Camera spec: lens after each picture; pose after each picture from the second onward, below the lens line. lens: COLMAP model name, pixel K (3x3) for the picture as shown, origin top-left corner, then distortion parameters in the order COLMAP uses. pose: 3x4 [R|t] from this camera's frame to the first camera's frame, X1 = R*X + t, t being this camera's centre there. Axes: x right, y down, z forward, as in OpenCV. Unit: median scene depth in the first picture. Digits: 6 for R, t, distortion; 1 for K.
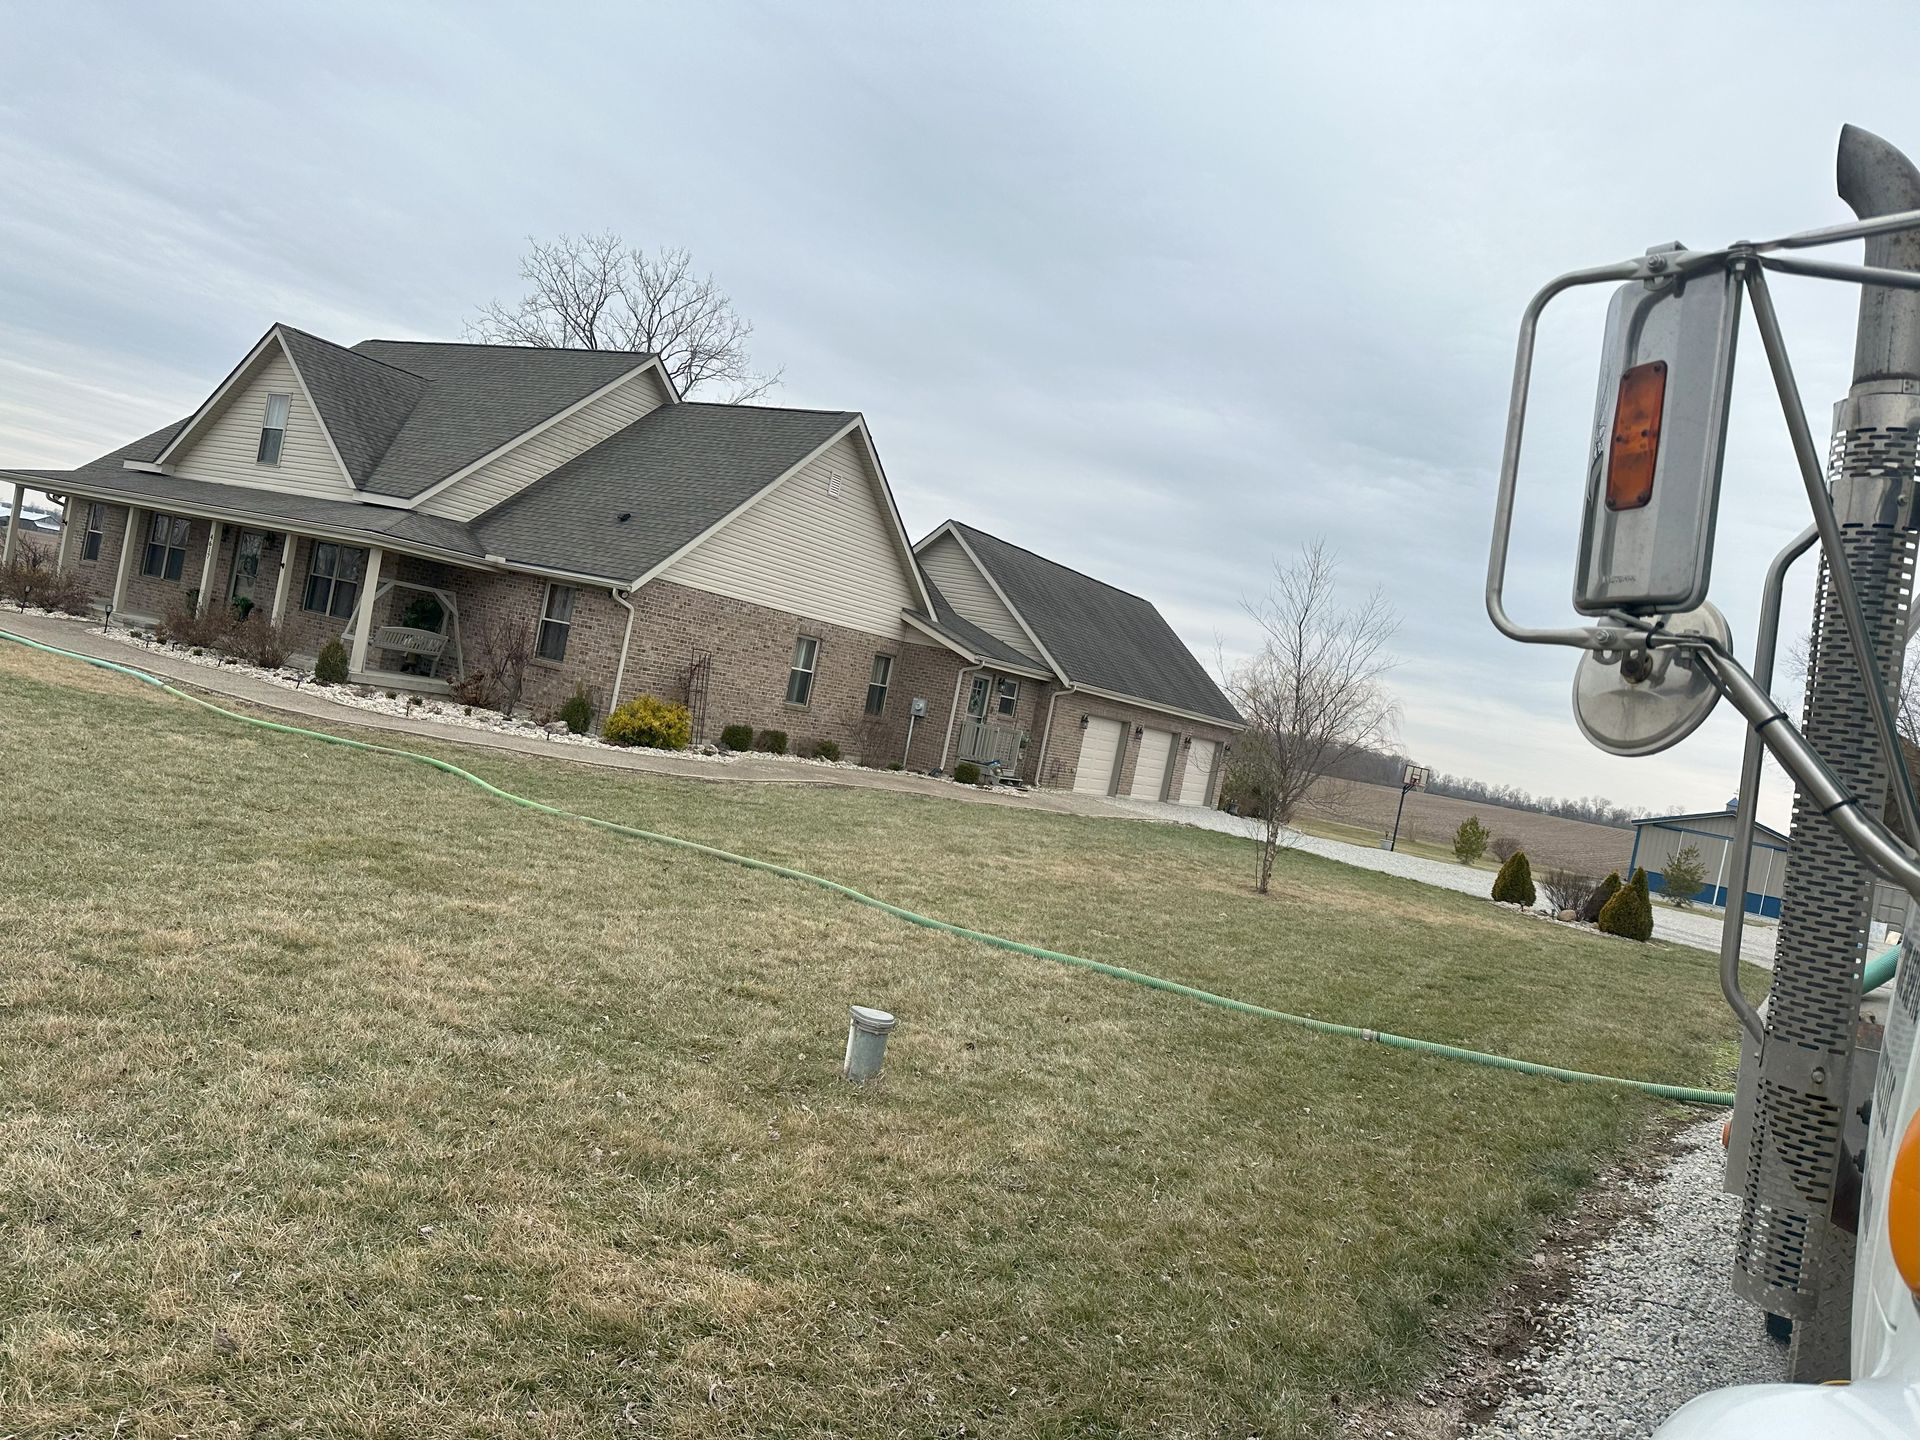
lens RADIAL K [[1316.5, 0, 960.0], [0, 1316.5, 720.0], [0, 0, 1]] dist [0.001633, -0.001270]
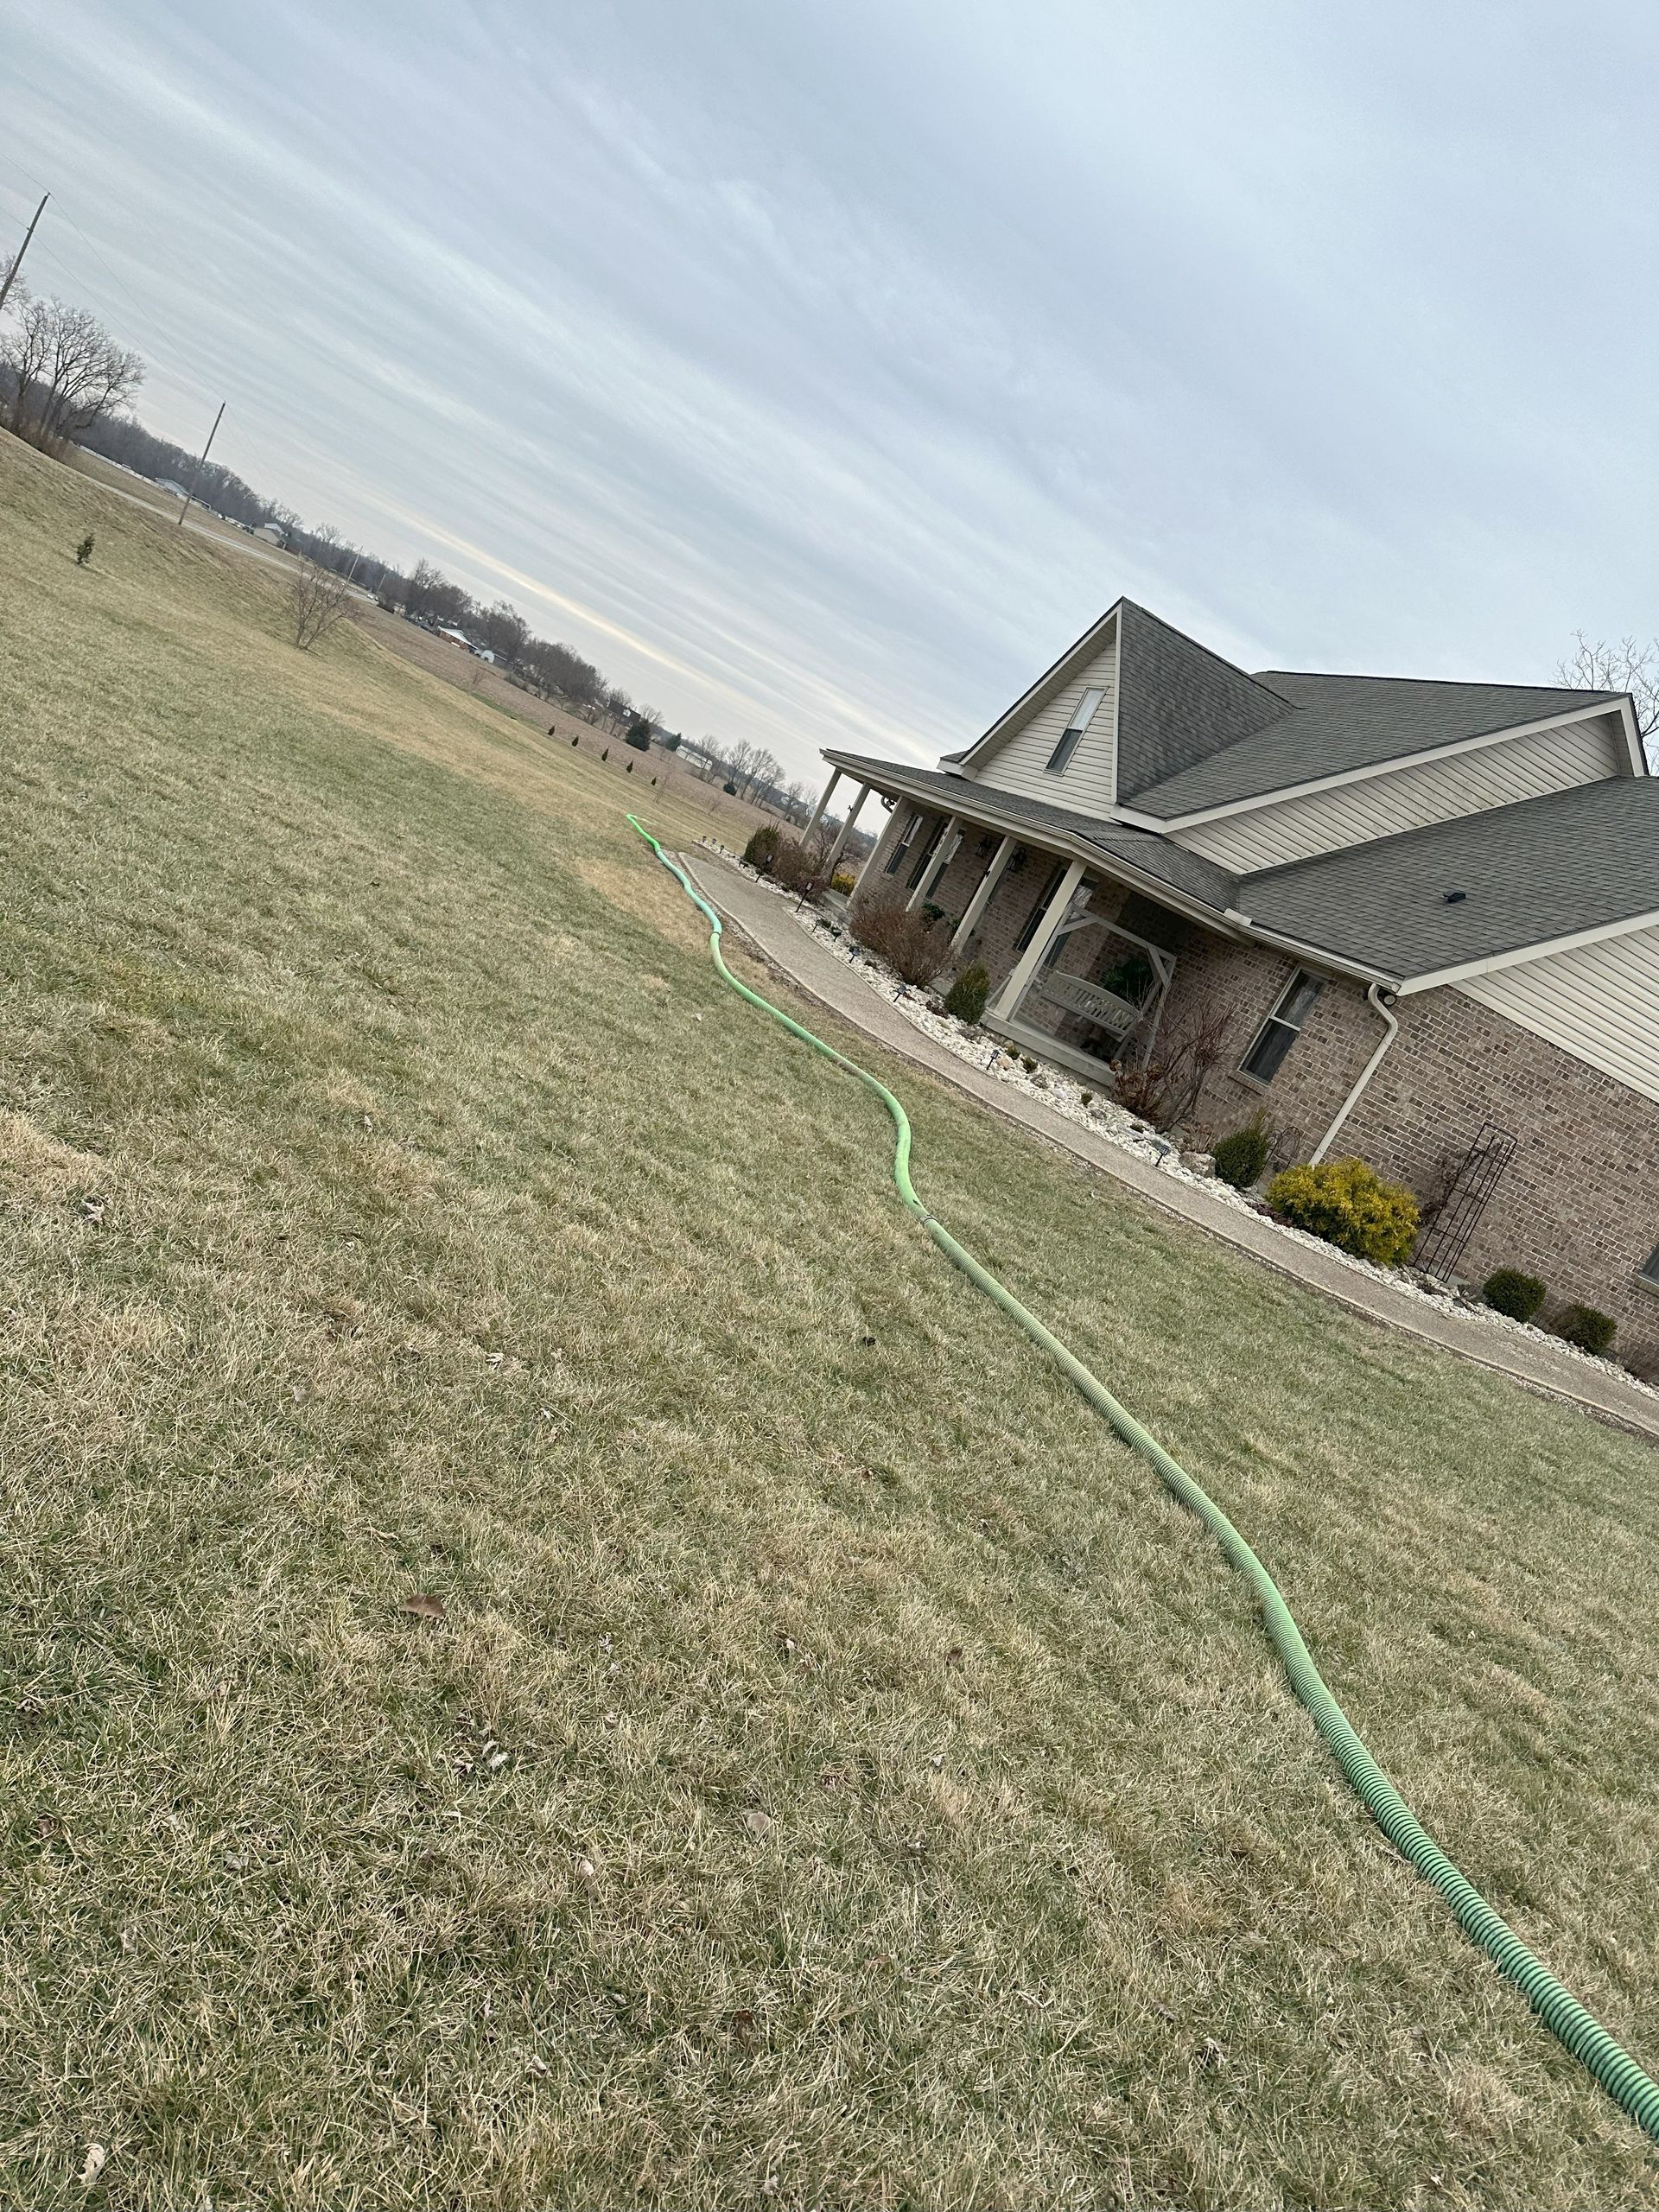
lens RADIAL K [[1516.7, 0, 829.5], [0, 1516.7, 1106.0], [0, 0, 1]] dist [0.001633, -0.001270]
pose [[0.704482, 0.263974, -0.658804, 0.035736], [-0.329322, 0.943859, 0.026037, 0.017201], [0.628691, 0.198616, 0.751864, 0.302230]]
